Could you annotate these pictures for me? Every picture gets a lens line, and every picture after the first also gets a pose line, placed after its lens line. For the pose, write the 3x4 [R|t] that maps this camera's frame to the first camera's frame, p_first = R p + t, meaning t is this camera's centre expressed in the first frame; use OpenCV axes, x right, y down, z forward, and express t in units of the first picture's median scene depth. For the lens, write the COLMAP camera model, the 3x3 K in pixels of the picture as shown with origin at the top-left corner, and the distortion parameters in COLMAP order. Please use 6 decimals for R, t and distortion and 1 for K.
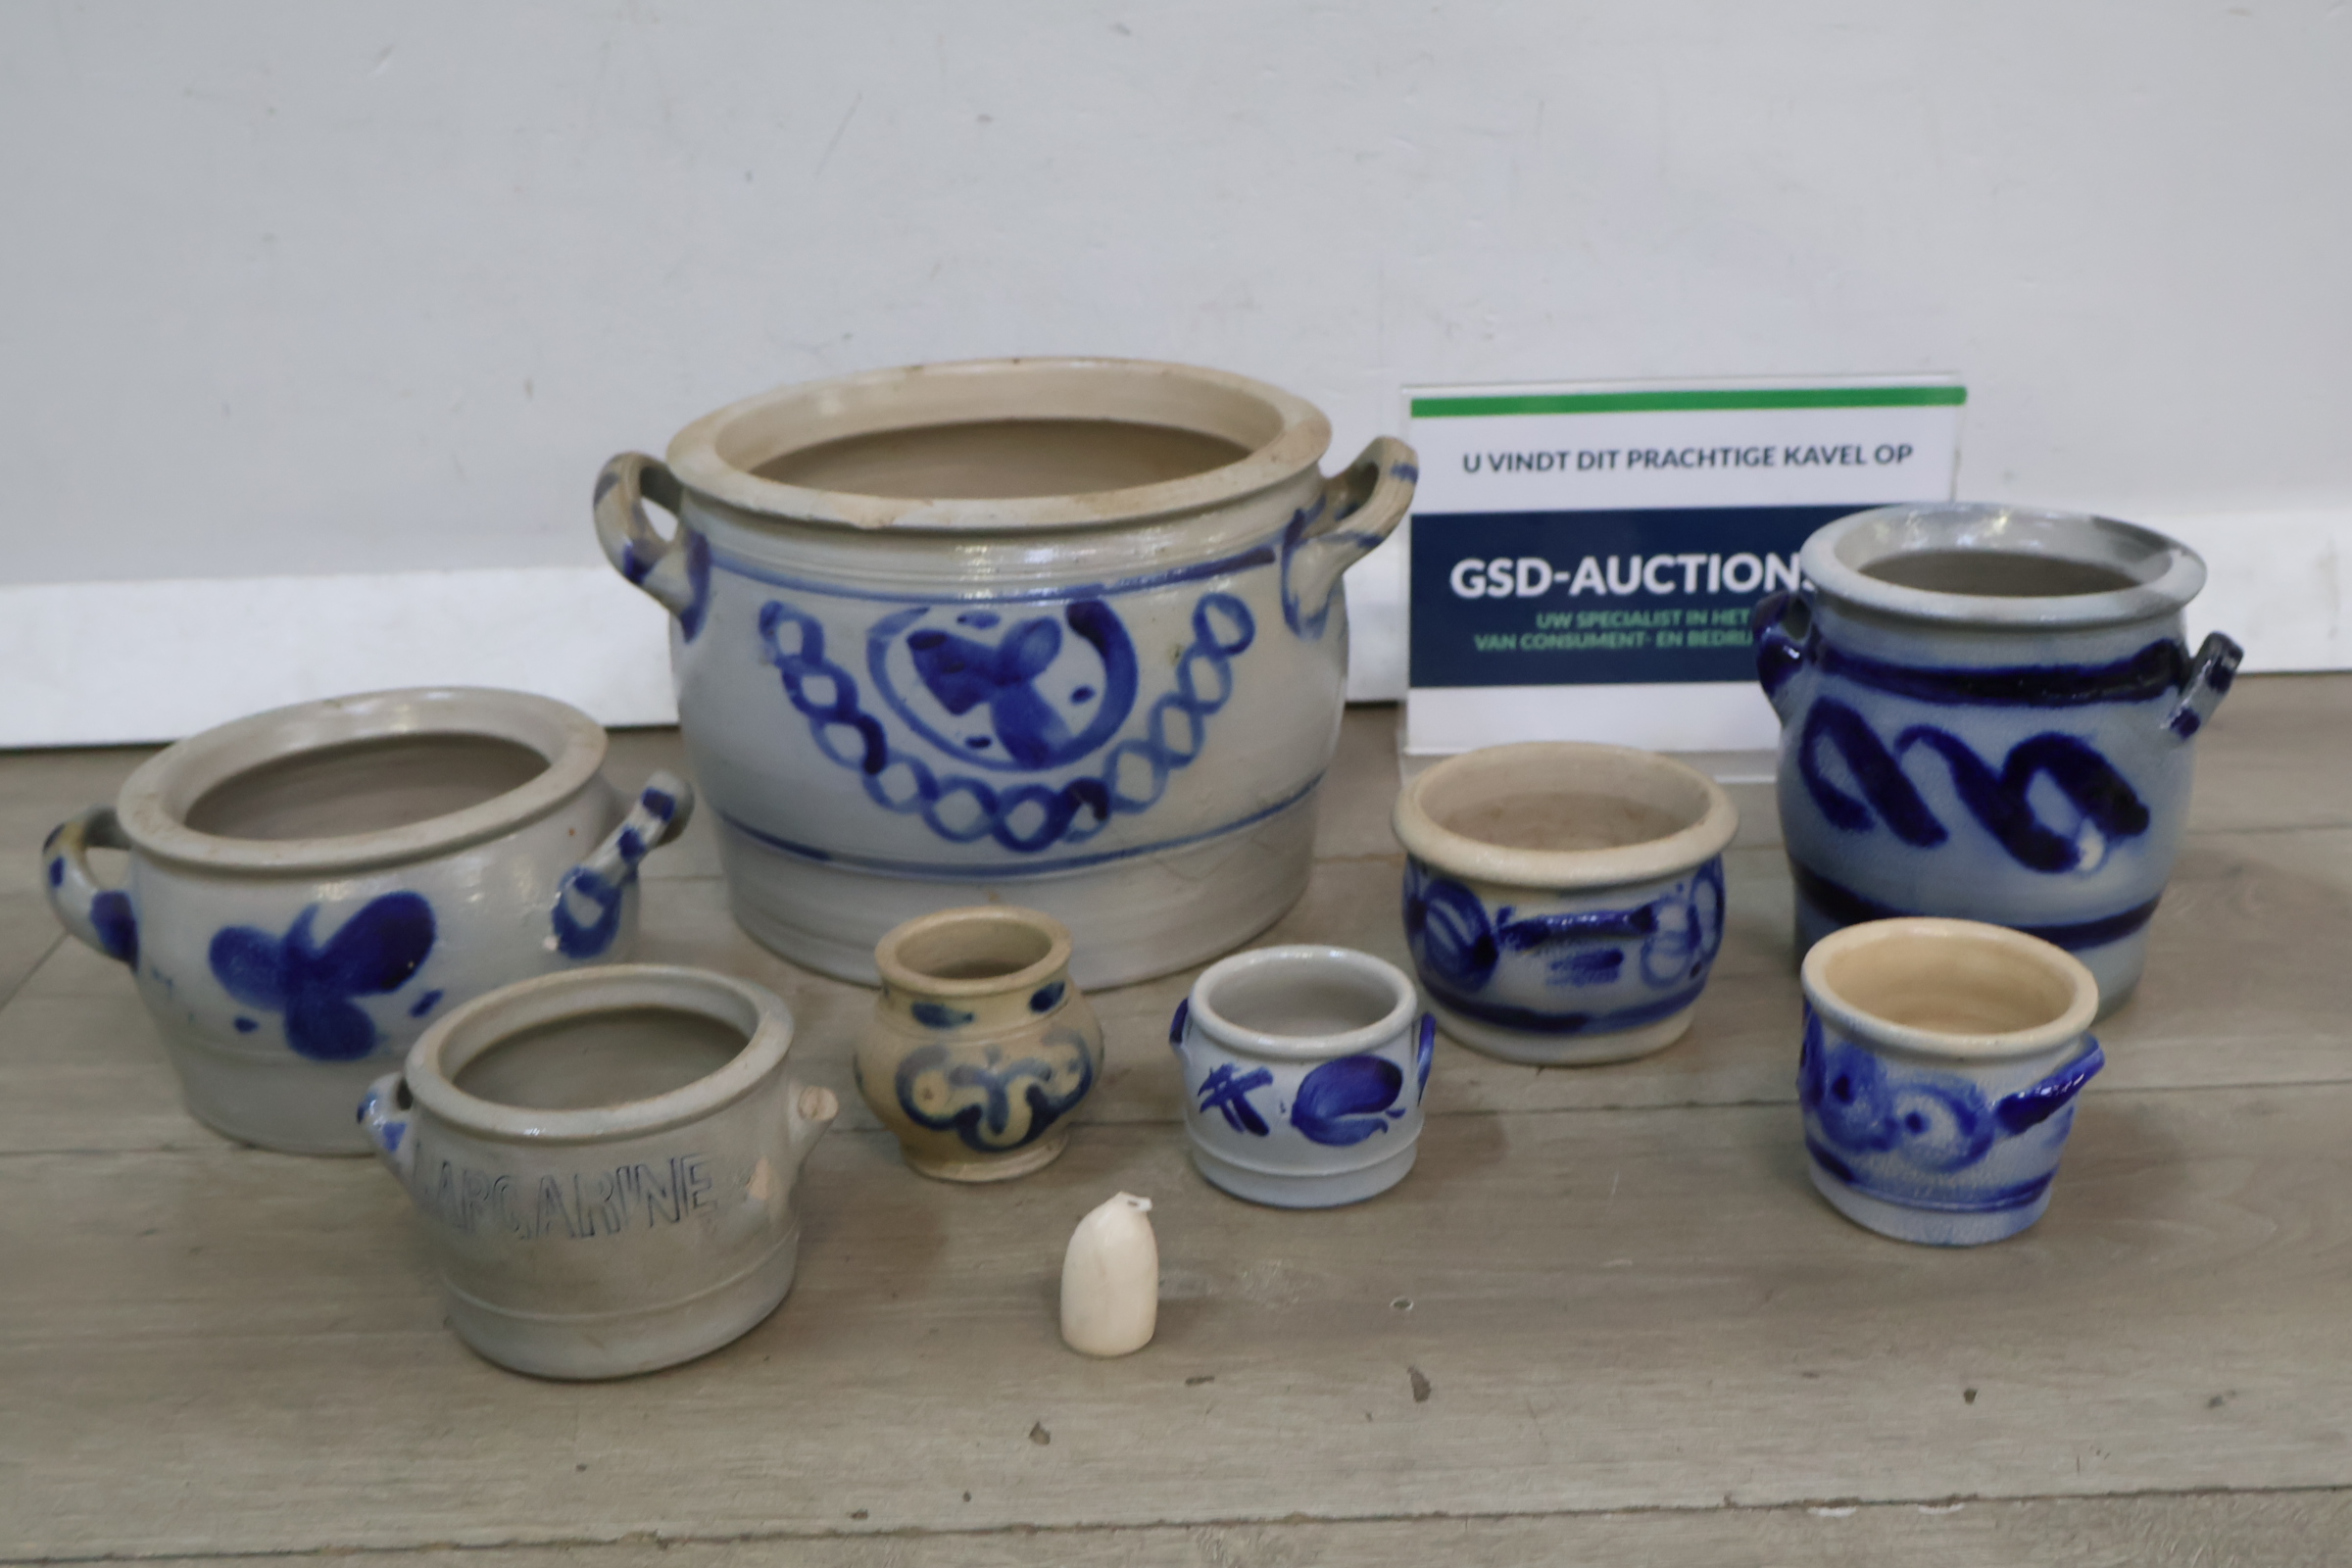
lens RADIAL K [[2678.4, 0, 1167.9], [0, 2678.4, 787.0], [0, 0, 1]] dist [0.026344, 0.009924]
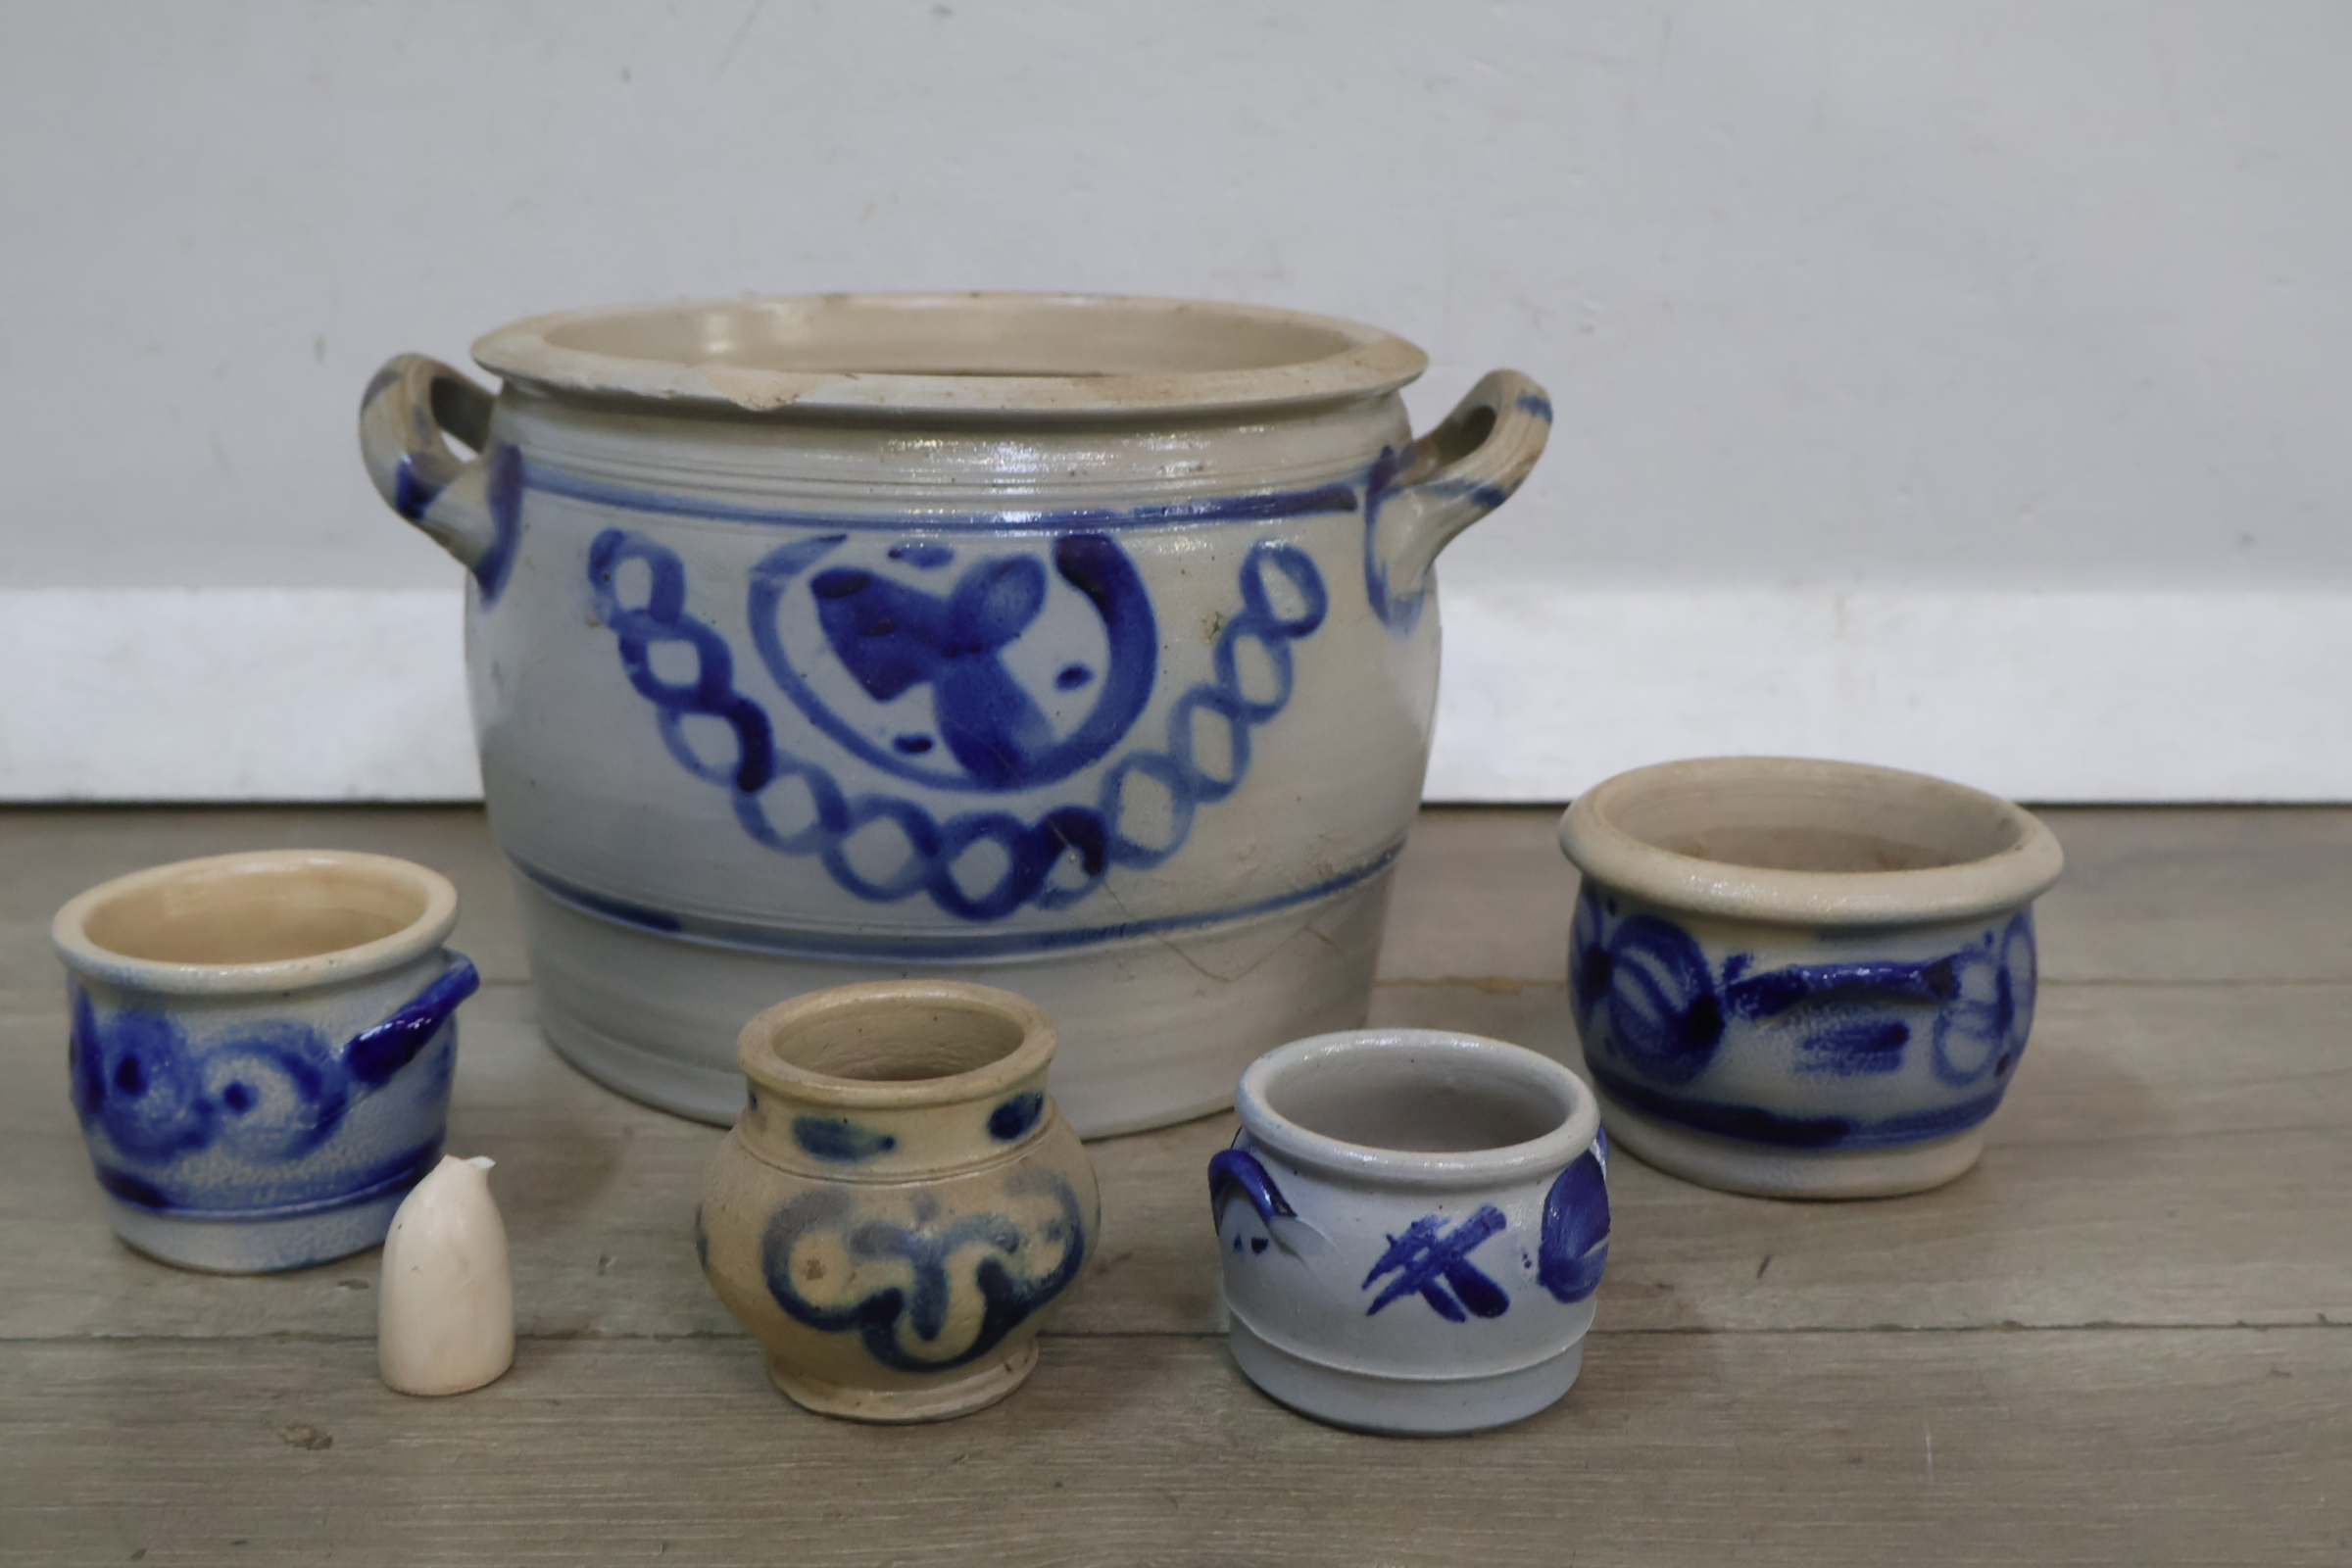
lens RADIAL K [[2643.1, 0, 1169.9], [0, 2643.1, 787.9], [0, 0, 1]] dist [0.010605, 0.009907]
pose [[0.998823, 0.030950, 0.037333, -0.032785], [-0.026814, 0.993941, -0.106595, 0.063469], [-0.040406, 0.105469, 0.993601, 0.366025]]
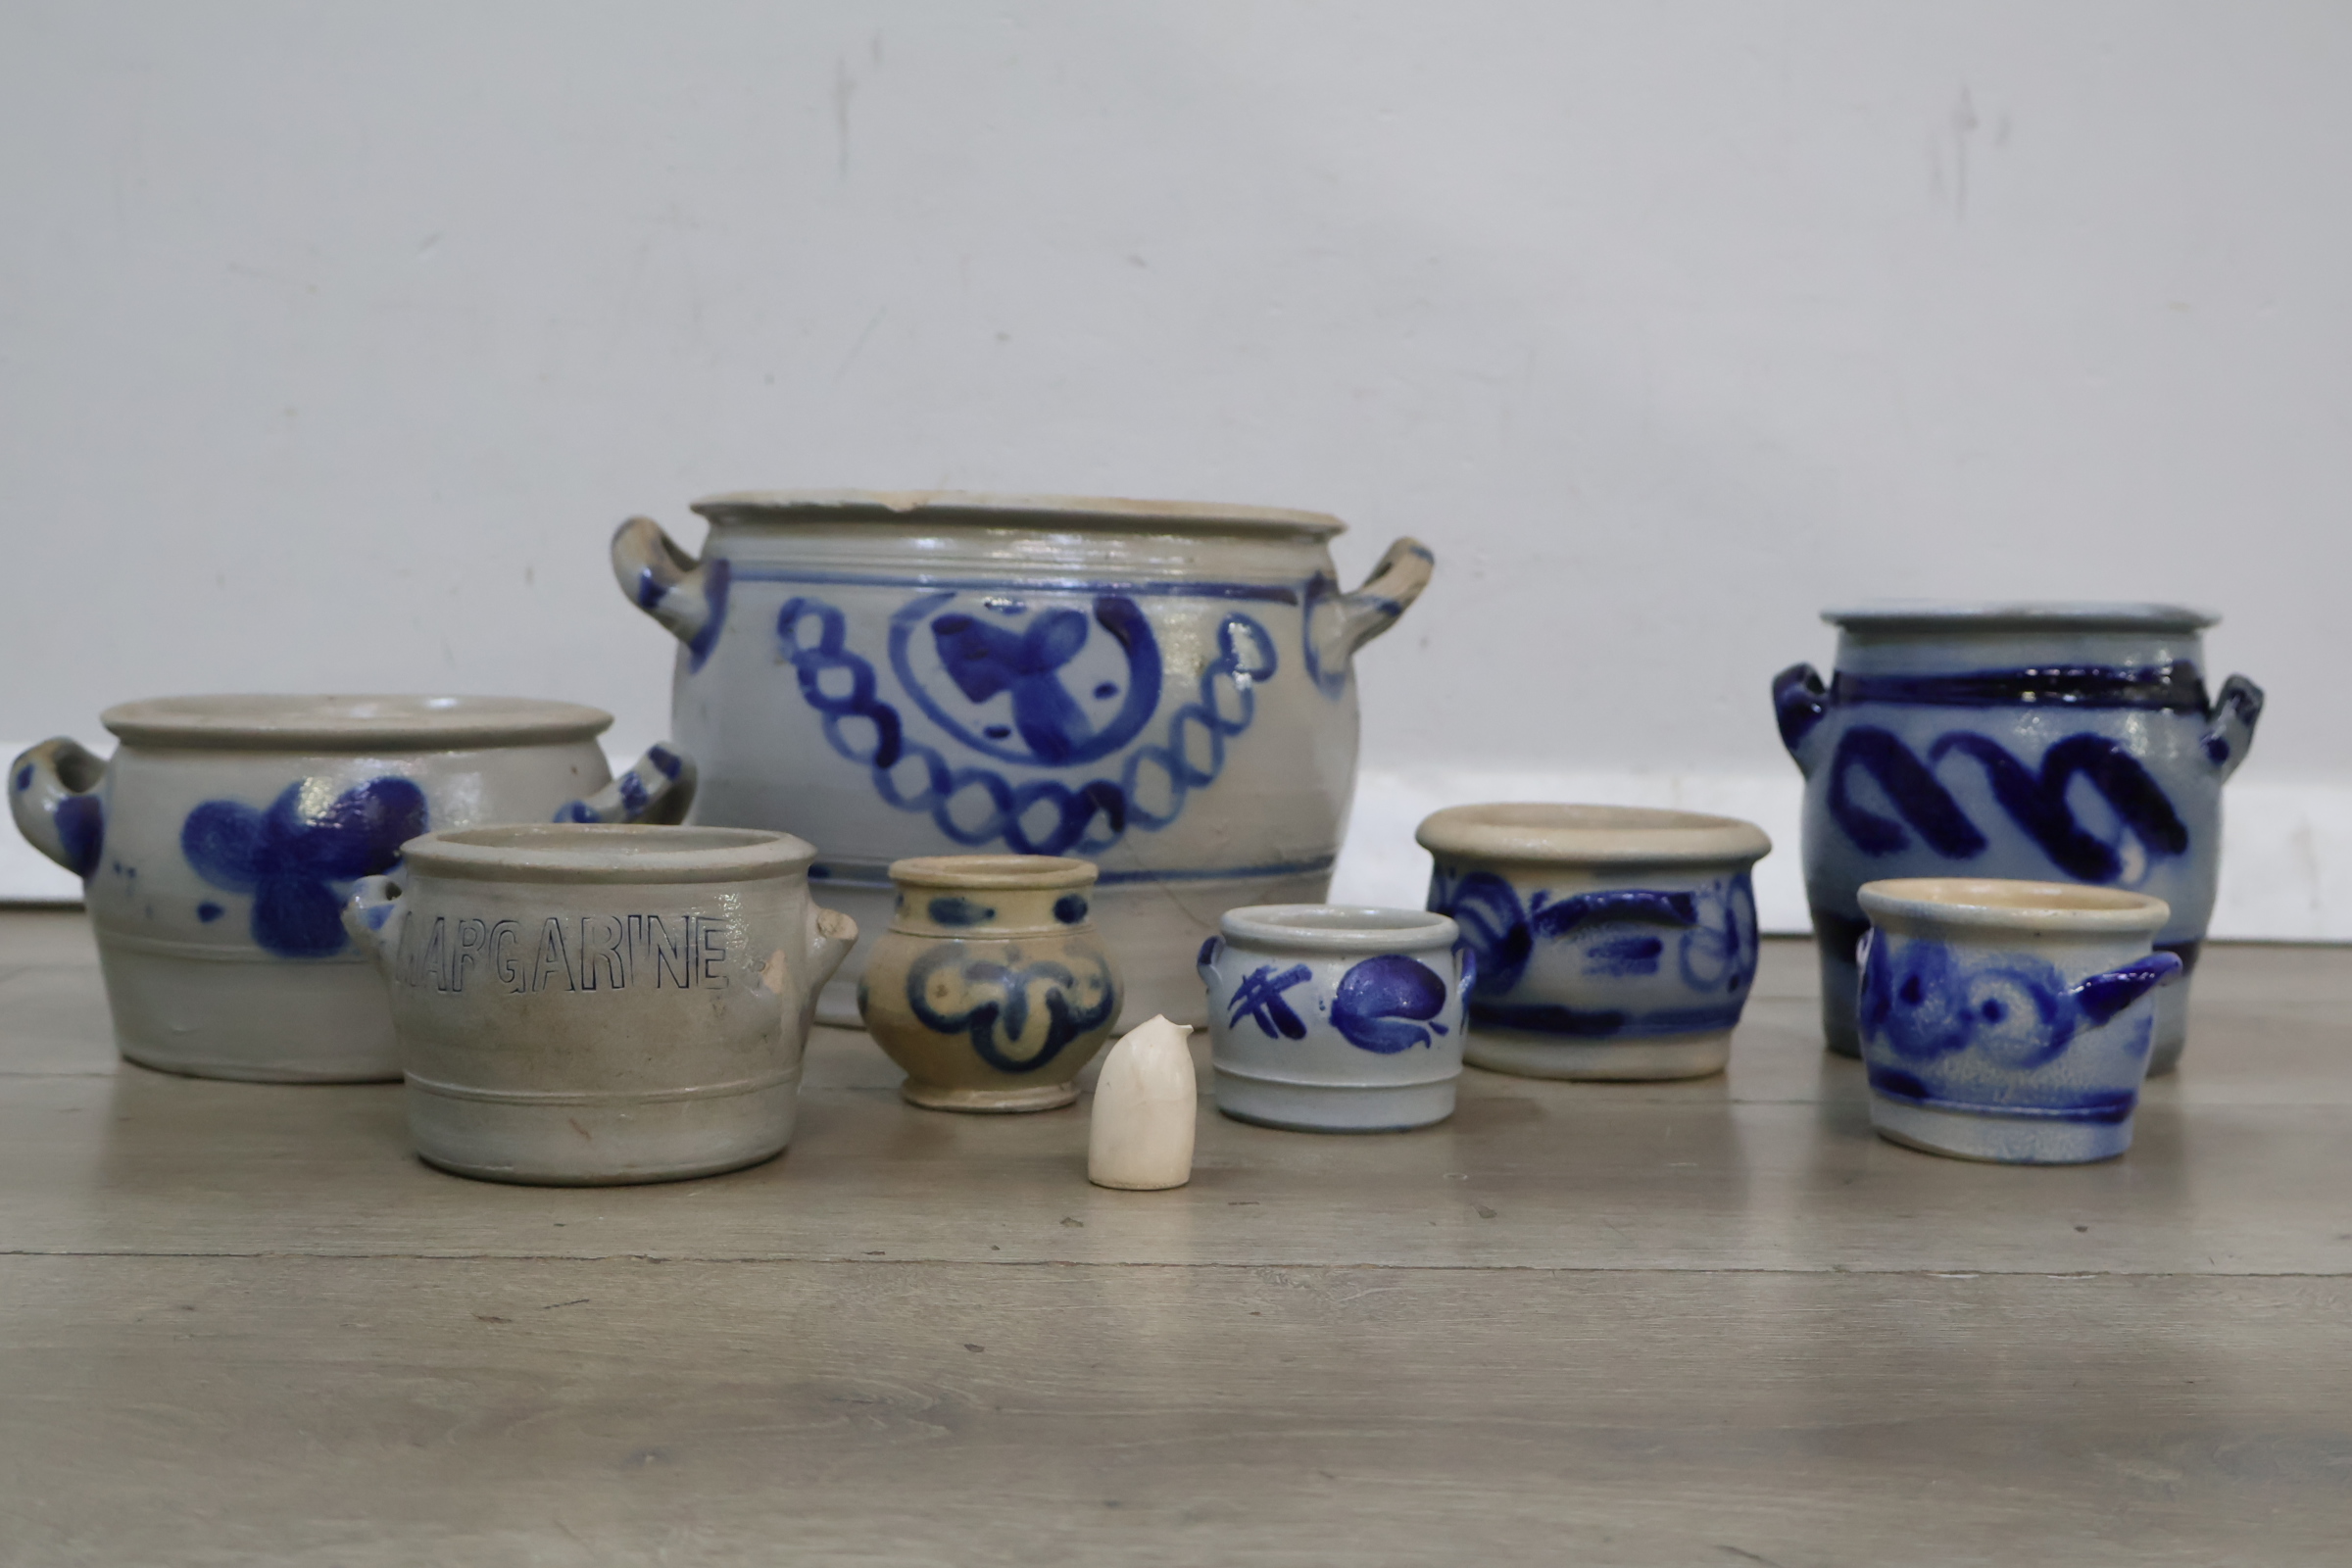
lens RADIAL K [[2670.0, 0, 1176.6], [0, 2670.0, 778.9], [0, 0, 1]] dist [0.023630, 0.013402]
pose [[0.998037, 0.047687, 0.040587, -0.045670], [-0.033156, 0.952249, -0.303517, 0.302070], [-0.053123, 0.301576, 0.951961, 0.078670]]
